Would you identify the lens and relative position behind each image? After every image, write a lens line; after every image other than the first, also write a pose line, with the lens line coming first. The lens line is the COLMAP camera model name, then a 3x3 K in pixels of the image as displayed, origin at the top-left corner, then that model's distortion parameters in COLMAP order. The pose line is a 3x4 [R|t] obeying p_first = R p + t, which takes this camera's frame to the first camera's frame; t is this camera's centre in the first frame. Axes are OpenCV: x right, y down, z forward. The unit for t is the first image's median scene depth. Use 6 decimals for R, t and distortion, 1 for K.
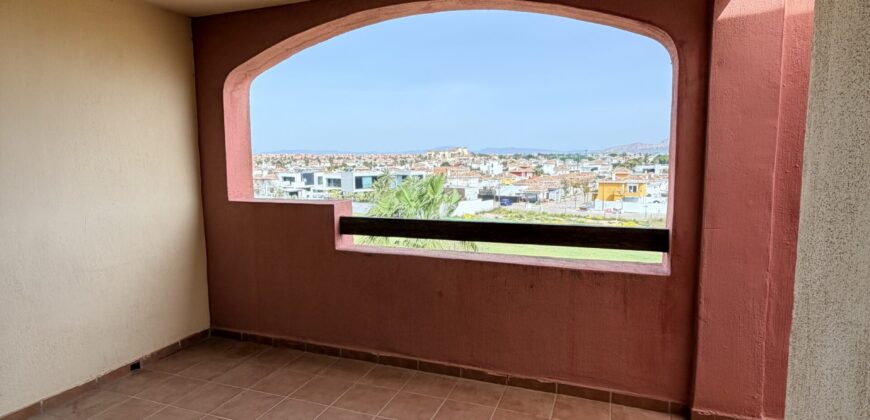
lens RADIAL K [[462.3, 0, 435.3], [0, 462.3, 204.5], [0, 0, 1]] dist [-0.001091, -0.000169]
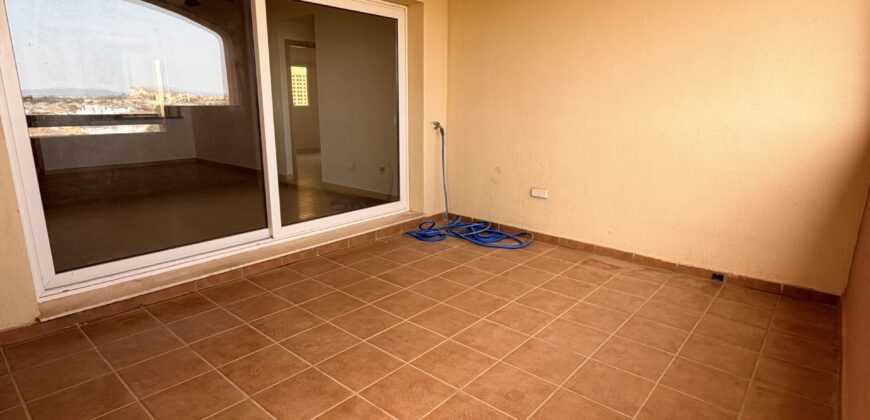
lens RADIAL K [[462.3, 0, 435.3], [0, 462.3, 204.5], [0, 0, 1]] dist [-0.001091, -0.000169]
pose [[-0.340455, 0.214920, -0.915369, 0.447171], [-0.098486, 0.960020, 0.262034, 0.001607], [0.935089, 0.179362, -0.305677, 0.741347]]
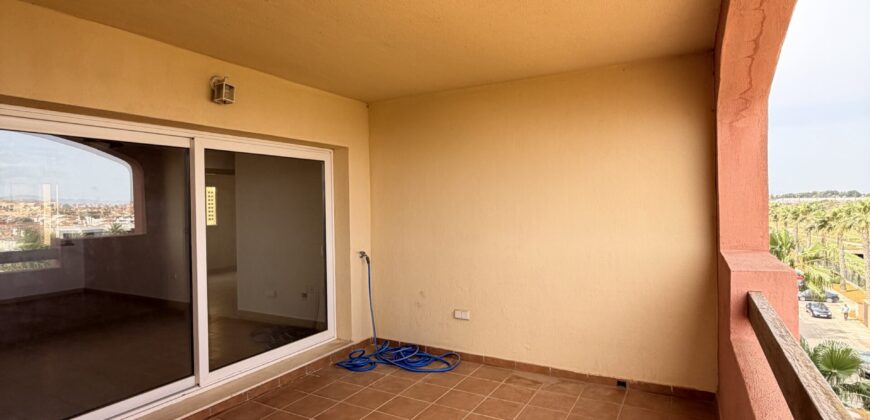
lens RADIAL K [[462.3, 0, 435.3], [0, 462.3, 204.5], [0, 0, 1]] dist [-0.001091, -0.000169]
pose [[-0.143658, 0.016330, -0.989493, 0.554670], [-0.082202, 0.996212, 0.028376, -0.086879], [0.986207, 0.085415, -0.141771, 0.703140]]
